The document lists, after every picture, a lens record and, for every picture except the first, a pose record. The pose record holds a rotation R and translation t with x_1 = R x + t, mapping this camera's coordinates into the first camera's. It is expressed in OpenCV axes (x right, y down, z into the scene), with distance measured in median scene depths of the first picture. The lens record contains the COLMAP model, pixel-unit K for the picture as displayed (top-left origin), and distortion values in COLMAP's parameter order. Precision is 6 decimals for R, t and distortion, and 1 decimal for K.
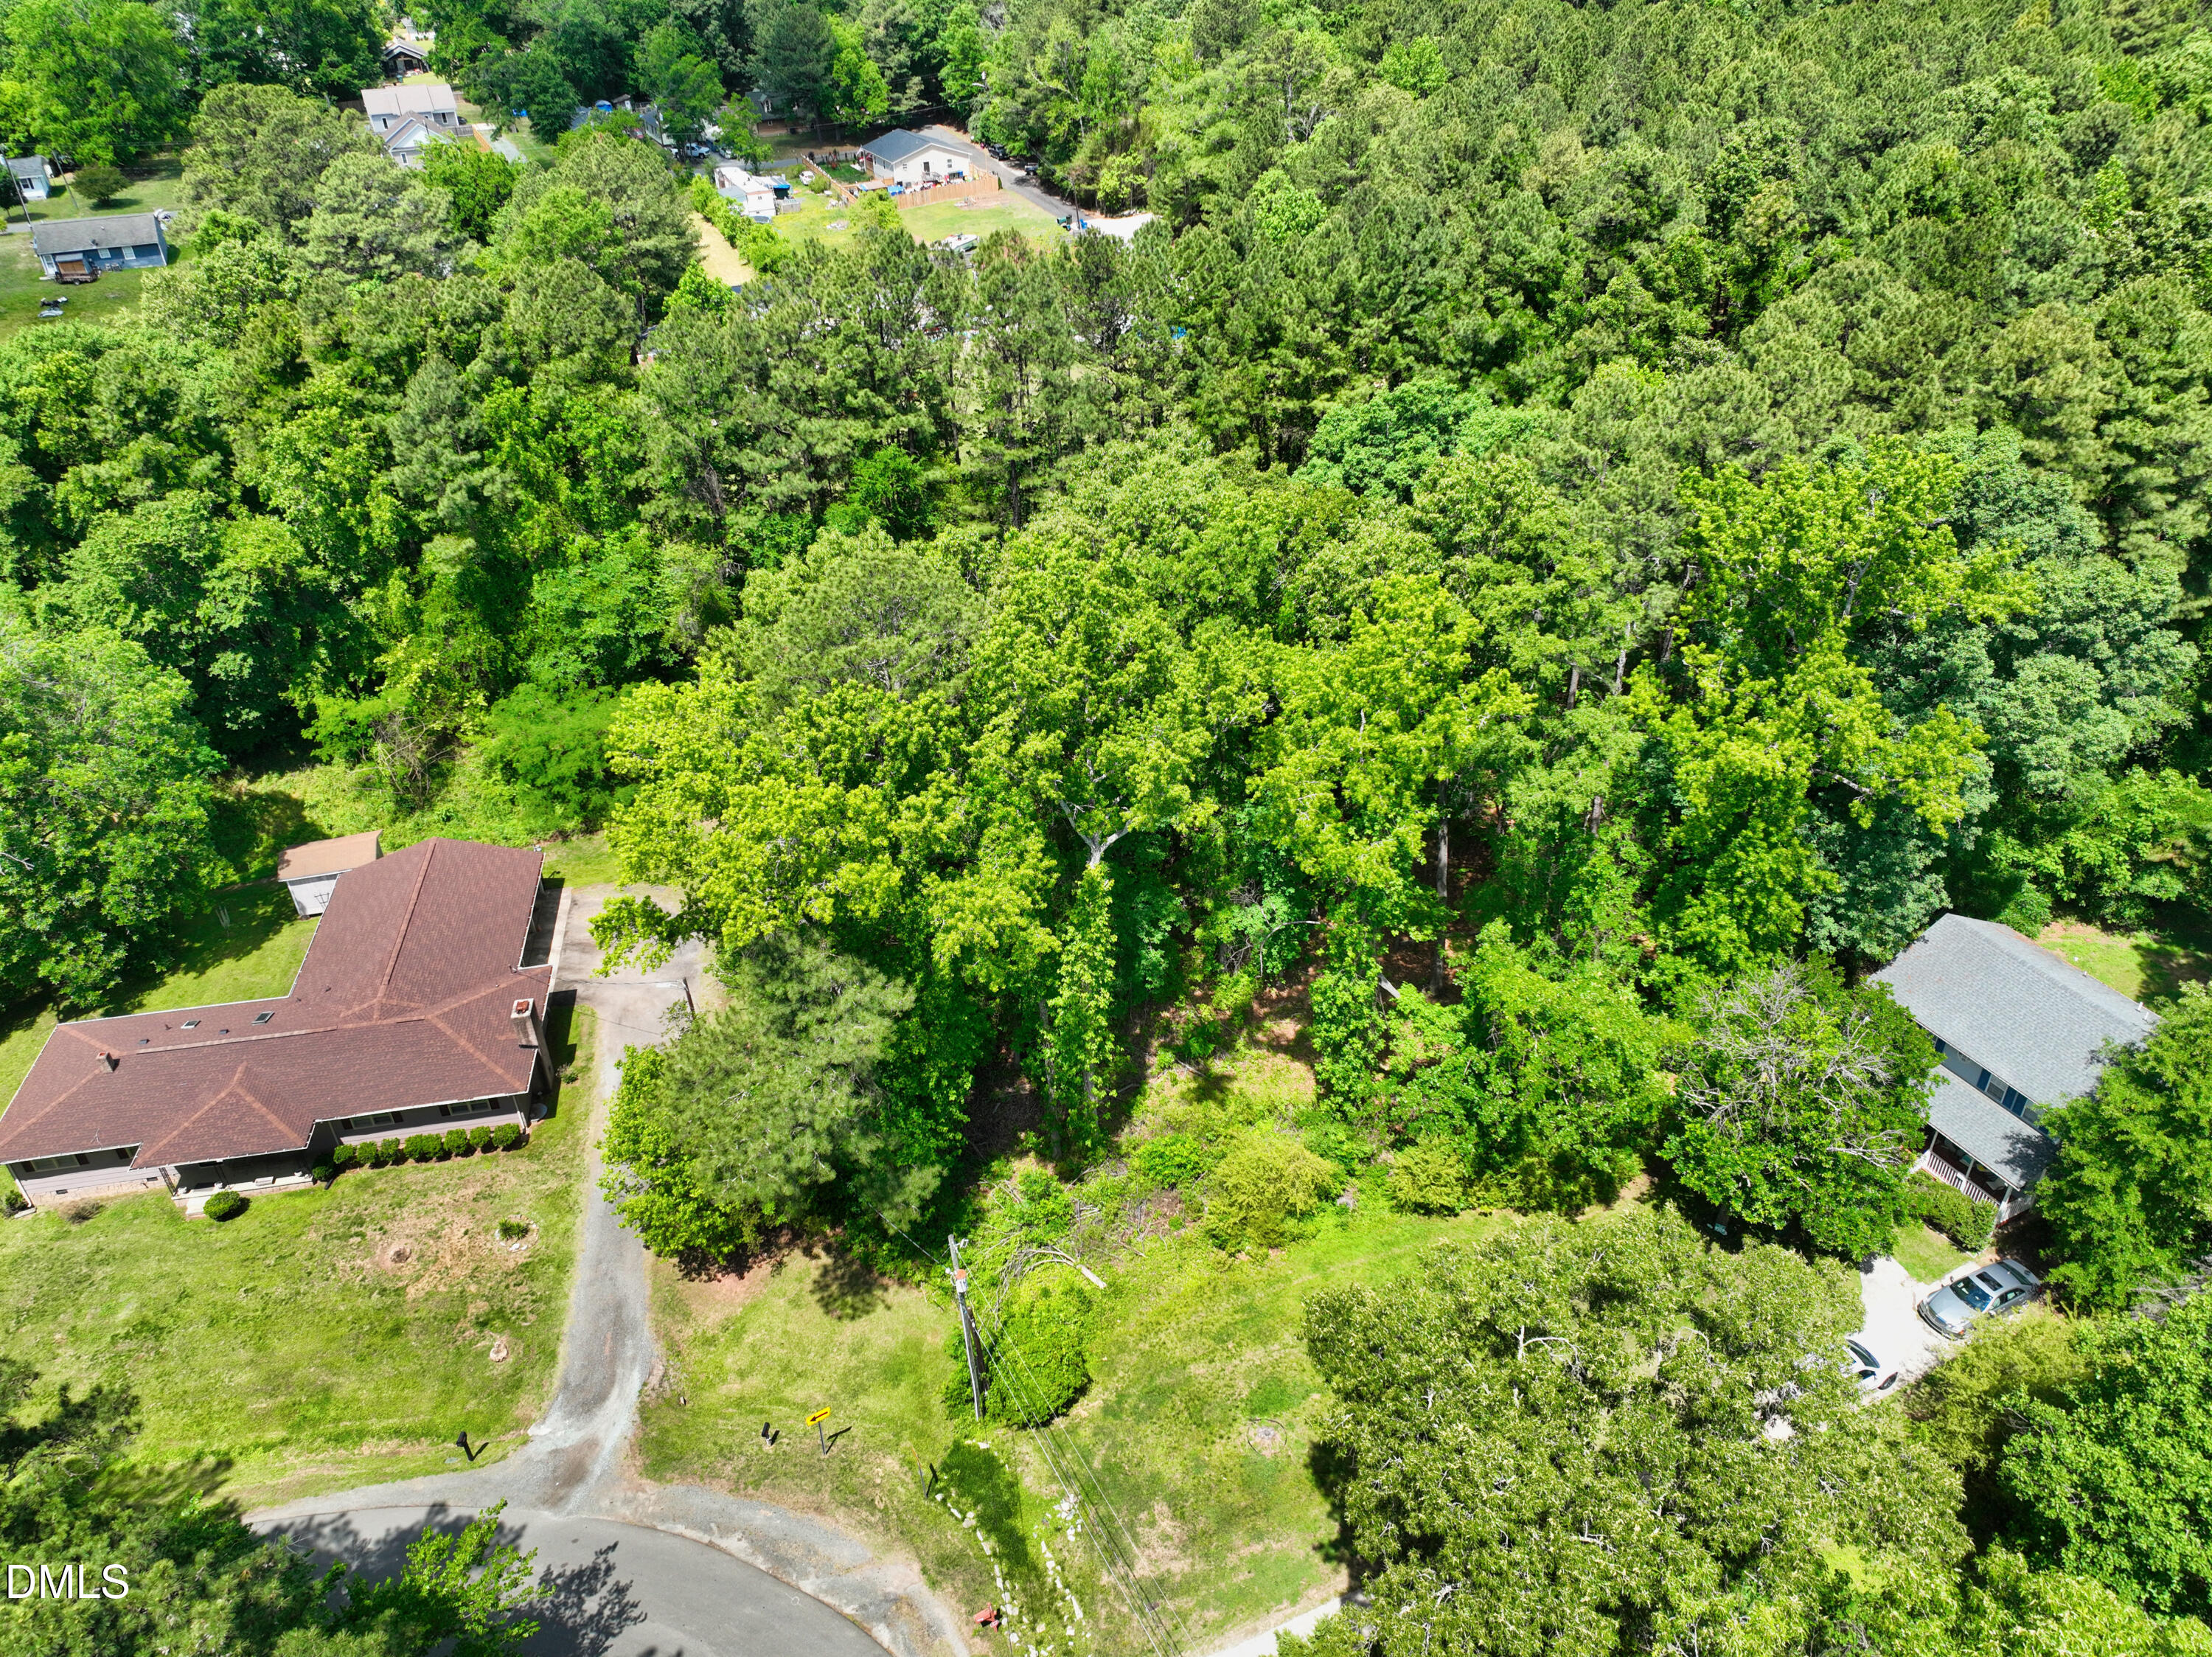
lens RADIAL K [[1531.7, 0, 1114.8], [0, 1531.7, 829.8], [0, 0, 1]] dist [-0.007800, 0.020374]
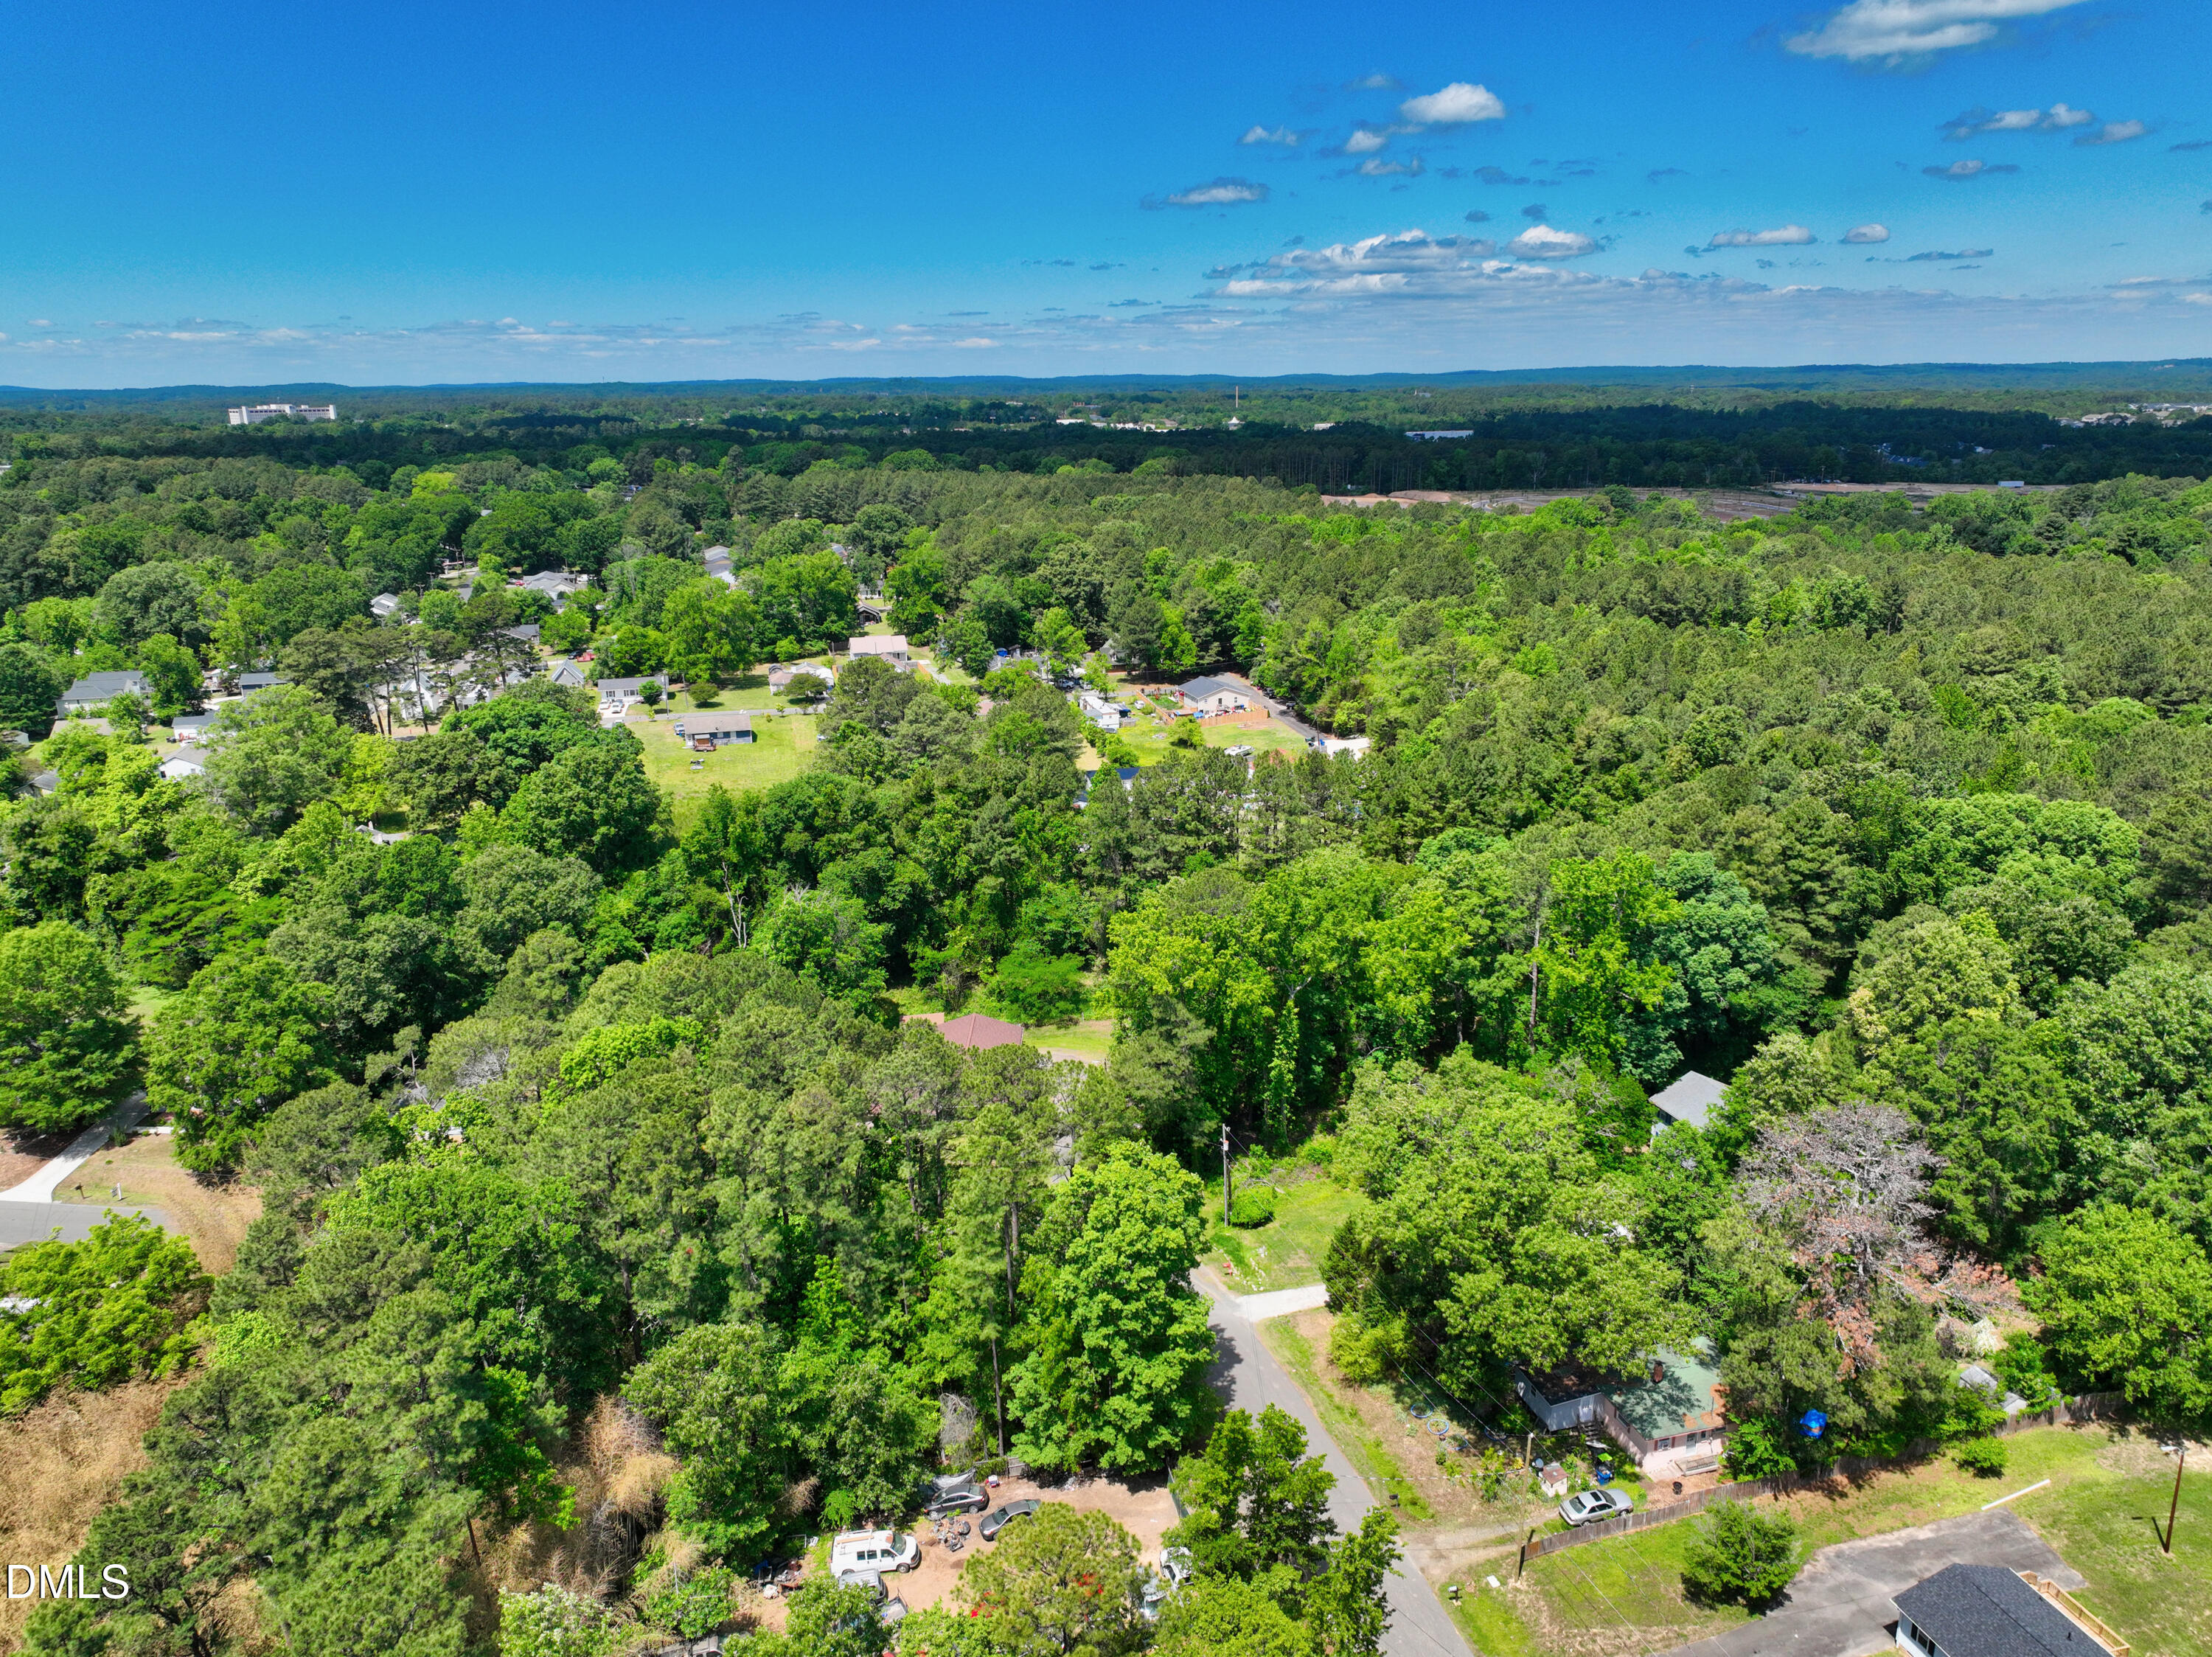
lens RADIAL K [[1531.7, 0, 1114.8], [0, 1531.7, 829.8], [0, 0, 1]] dist [-0.007800, 0.020374]
pose [[0.985371, 0.053096, -0.161940, 0.056273], [-0.100040, 0.949495, -0.297409, 0.326218], [0.137970, 0.309259, 0.940916, -0.885764]]
